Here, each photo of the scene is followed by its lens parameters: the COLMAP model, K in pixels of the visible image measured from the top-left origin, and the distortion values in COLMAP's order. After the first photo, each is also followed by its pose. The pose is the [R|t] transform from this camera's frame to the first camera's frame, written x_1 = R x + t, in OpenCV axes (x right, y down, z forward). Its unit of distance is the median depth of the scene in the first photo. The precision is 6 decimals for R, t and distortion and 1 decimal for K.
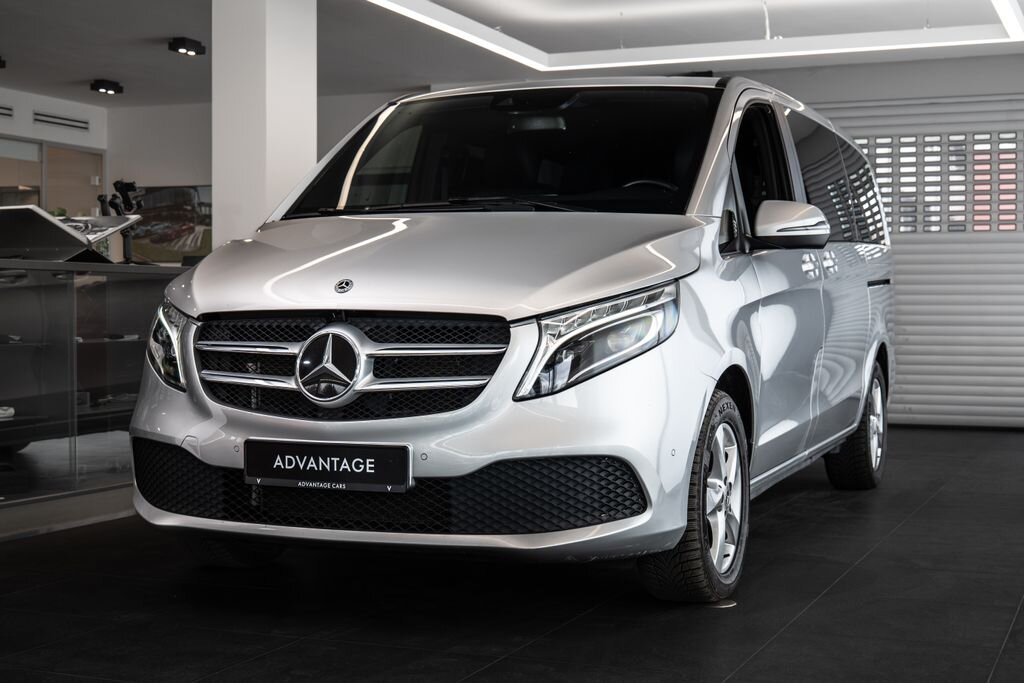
lens RADIAL K [[1444.0, 0, 509.1], [0, 1444.0, 342.2], [0, 0, 1]] dist [-0.025343, 0.000000]
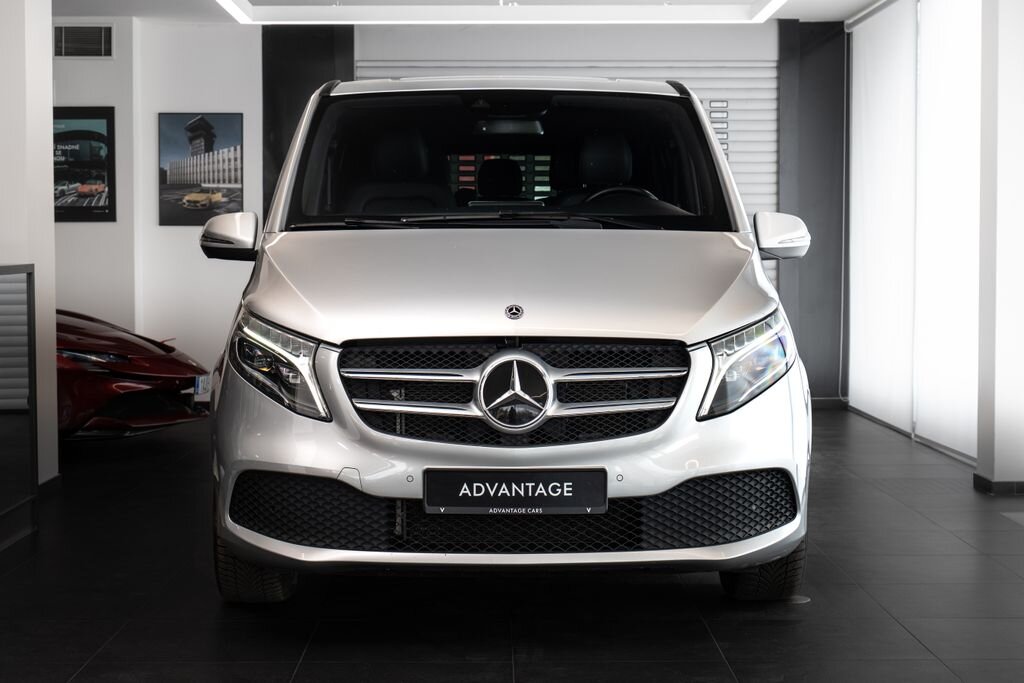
lens RADIAL K [[1717.7, 0, 514.9], [0, 1717.7, 341.3], [0, 0, 1]] dist [0.025250, 0.000000]
pose [[0.928717, -0.021583, 0.370161, -0.570803], [0.012845, 0.999578, 0.026053, -0.050840], [-0.370567, -0.019441, 0.928602, -0.116075]]
